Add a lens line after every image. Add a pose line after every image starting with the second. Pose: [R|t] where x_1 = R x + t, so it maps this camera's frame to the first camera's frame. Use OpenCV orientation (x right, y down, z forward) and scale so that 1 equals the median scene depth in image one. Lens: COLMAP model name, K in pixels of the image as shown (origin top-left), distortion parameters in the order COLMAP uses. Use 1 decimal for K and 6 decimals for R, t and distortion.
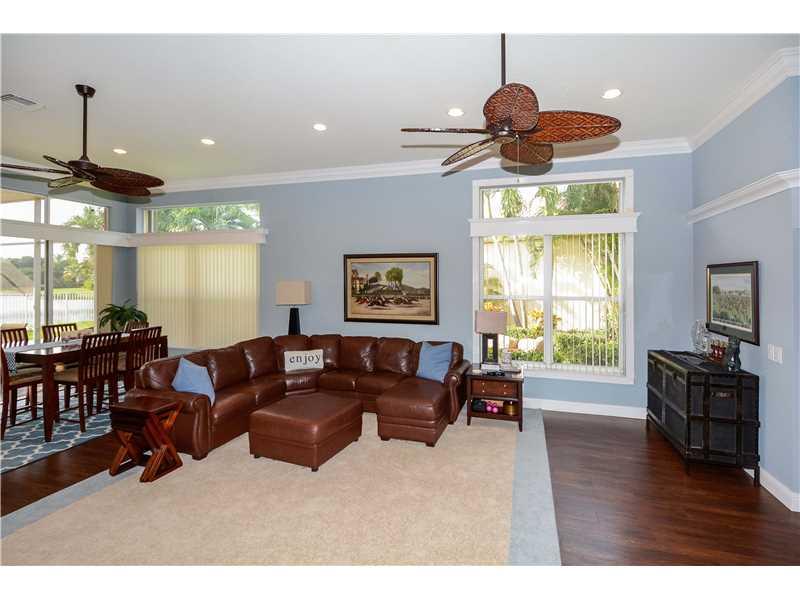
lens RADIAL K [[376.5, 0, 400.1], [0, 376.5, 297.3], [0, 0, 1]] dist [0.013314, 0.001070]
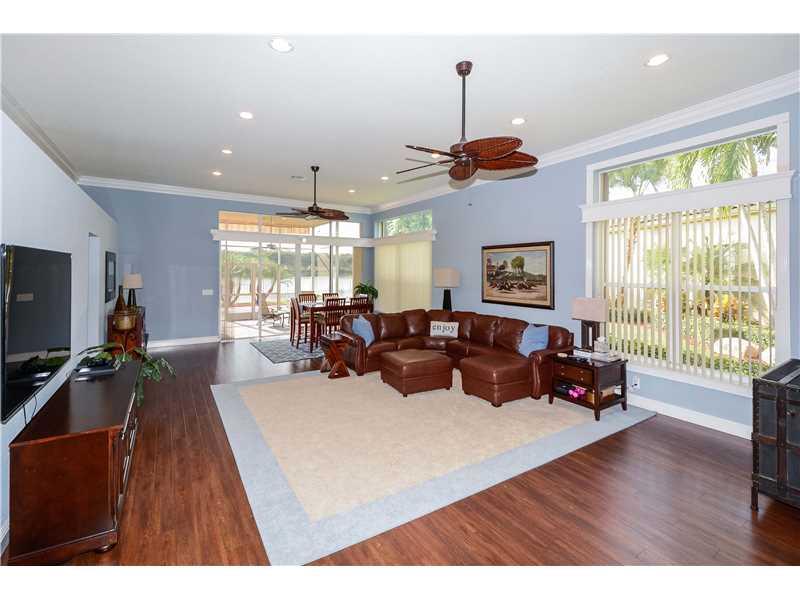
lens RADIAL K [[376.5, 0, 400.4], [0, 376.5, 297.5], [0, 0, 1]] dist [0.013314, 0.001070]
pose [[0.725075, 0.048010, -0.686994, 0.511513], [-0.030803, 0.998830, 0.037291, 0.012746], [0.687980, -0.005877, 0.725706, -0.052004]]
